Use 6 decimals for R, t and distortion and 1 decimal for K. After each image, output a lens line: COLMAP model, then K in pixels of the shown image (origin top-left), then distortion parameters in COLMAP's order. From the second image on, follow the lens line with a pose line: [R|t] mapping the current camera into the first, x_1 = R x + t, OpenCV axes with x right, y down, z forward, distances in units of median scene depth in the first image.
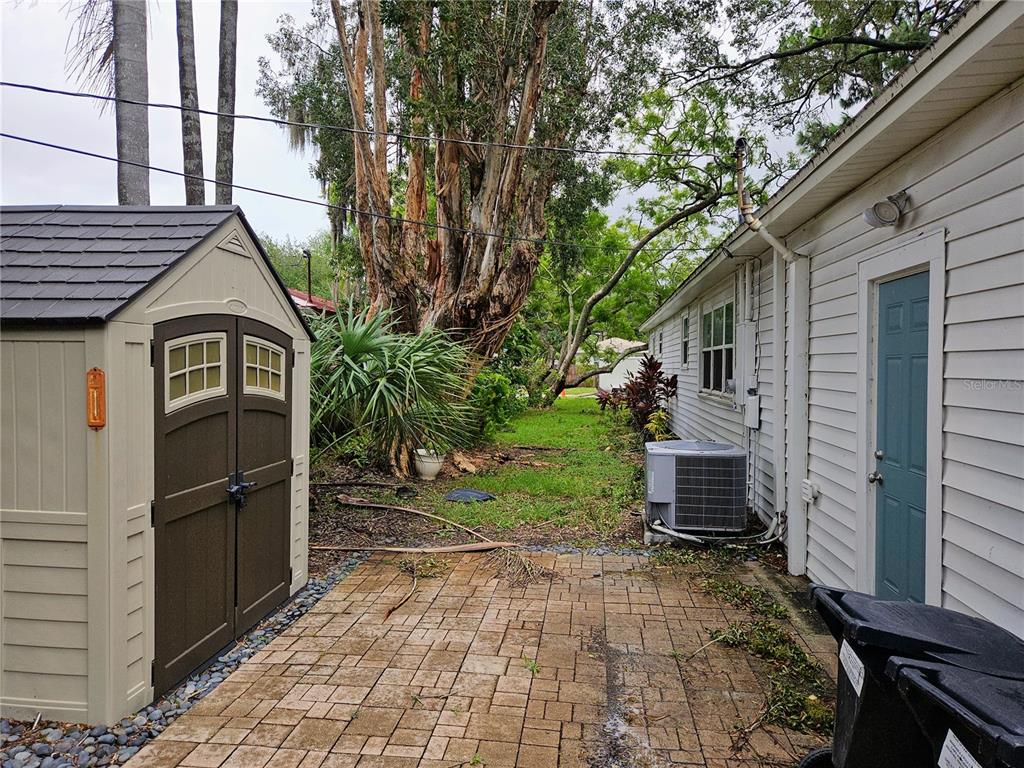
lens RADIAL K [[683.3, 0, 518.7], [0, 683.3, 389.3], [0, 0, 1]] dist [0.067481, -0.039195]
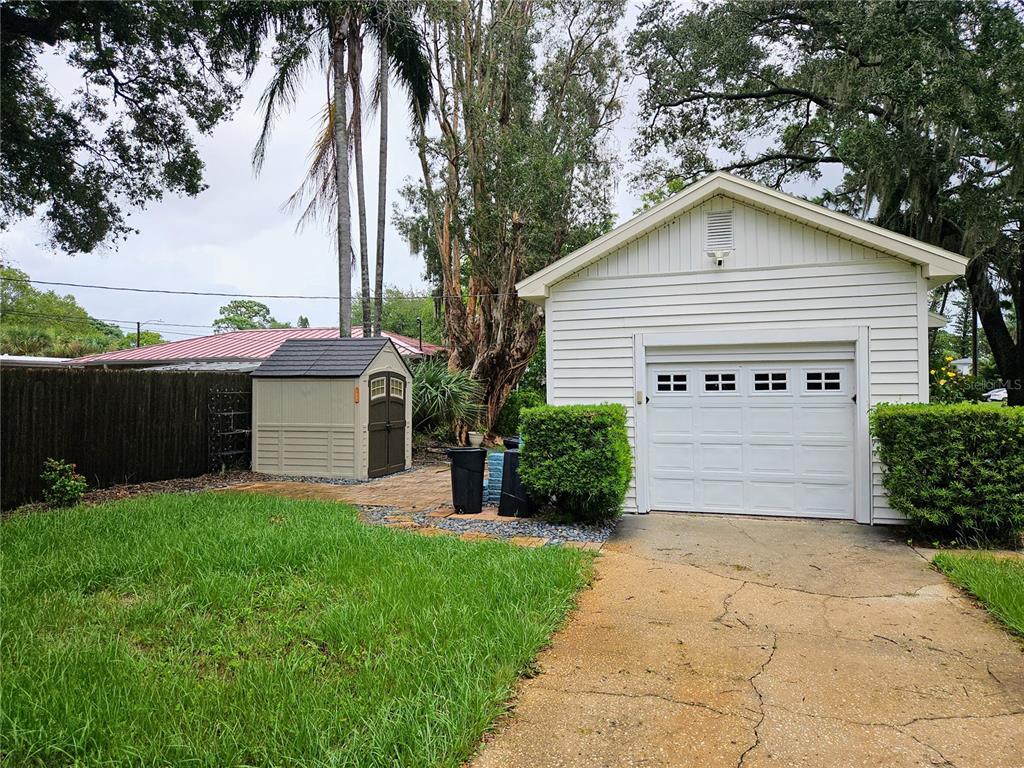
lens RADIAL K [[683.3, 0, 507.8], [0, 683.3, 381.1], [0, 0, 1]] dist [0.067481, -0.039195]
pose [[0.982898, -0.014754, -0.183558, 0.354902], [0.005663, 0.998735, -0.049956, 0.049596], [0.184063, 0.048062, 0.981739, -0.997521]]
